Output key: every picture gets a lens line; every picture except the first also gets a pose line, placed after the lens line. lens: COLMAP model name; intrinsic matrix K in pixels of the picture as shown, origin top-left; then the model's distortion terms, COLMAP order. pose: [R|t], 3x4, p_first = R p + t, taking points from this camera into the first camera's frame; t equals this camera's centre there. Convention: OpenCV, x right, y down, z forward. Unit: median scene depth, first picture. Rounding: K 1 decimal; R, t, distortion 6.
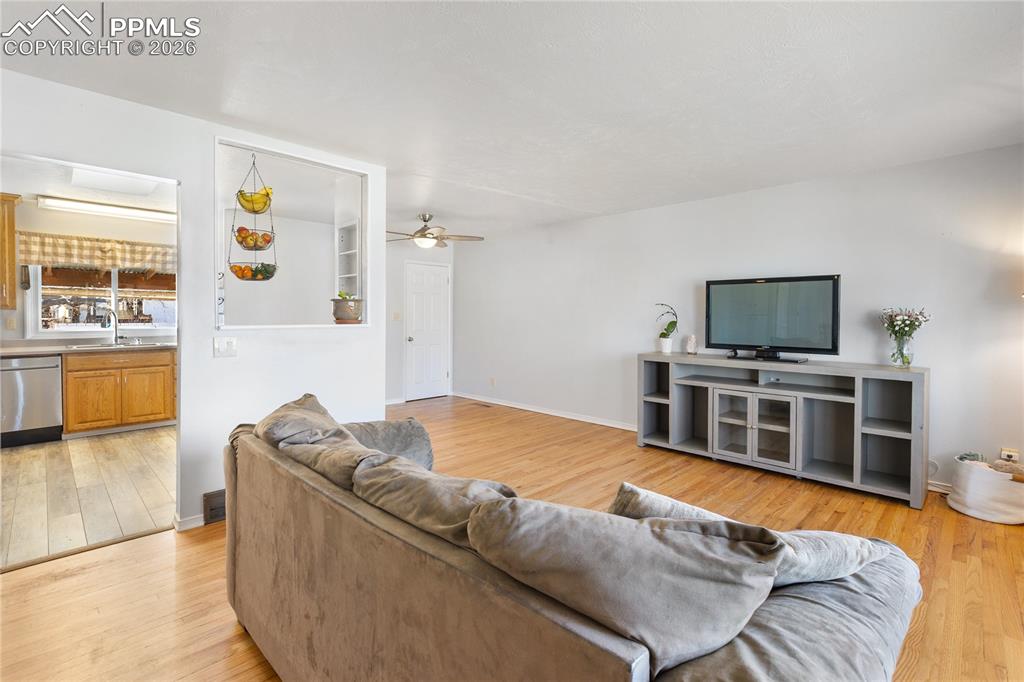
lens RADIAL K [[464.1, 0, 515.5], [0, 464.1, 323.1], [0, 0, 1]] dist [0.001353, 0.000104]
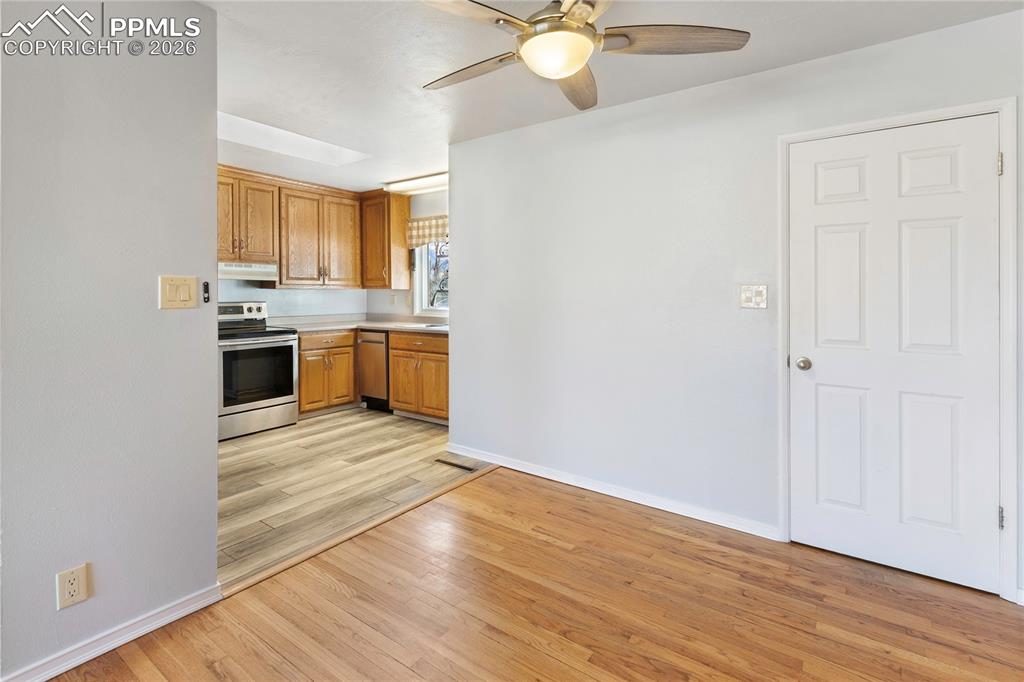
lens RADIAL K [[491.5, 0, 488.7], [0, 491.5, 301.2], [0, 0, 1]] dist [-0.000370, -0.000128]
pose [[0.137237, 0.013213, -0.990450, 0.132409], [-0.018694, 0.999767, 0.010747, -0.015234], [0.990362, 0.017040, 0.137452, 0.977074]]
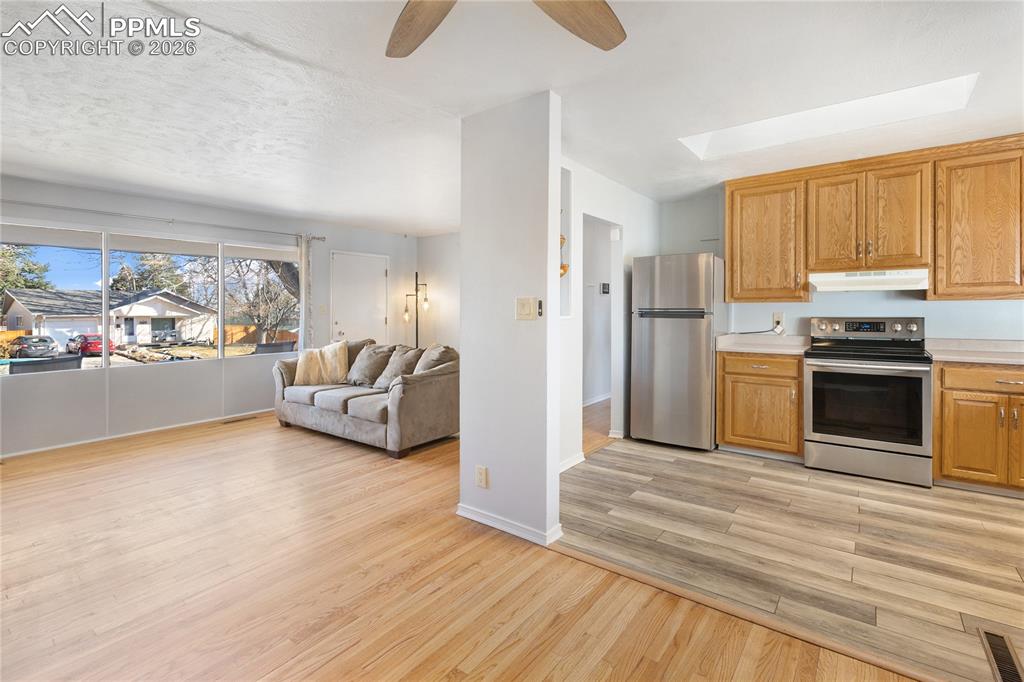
lens RADIAL K [[473.0, 0, 517.6], [0, 473.0, 311.4], [0, 0, 1]] dist [-0.000515, -0.000386]
pose [[-0.990175, 0.003971, -0.139776, -0.195842], [0.000544, 0.999699, 0.024543, -0.022823], [0.139831, 0.024226, -0.989879, 1.303032]]
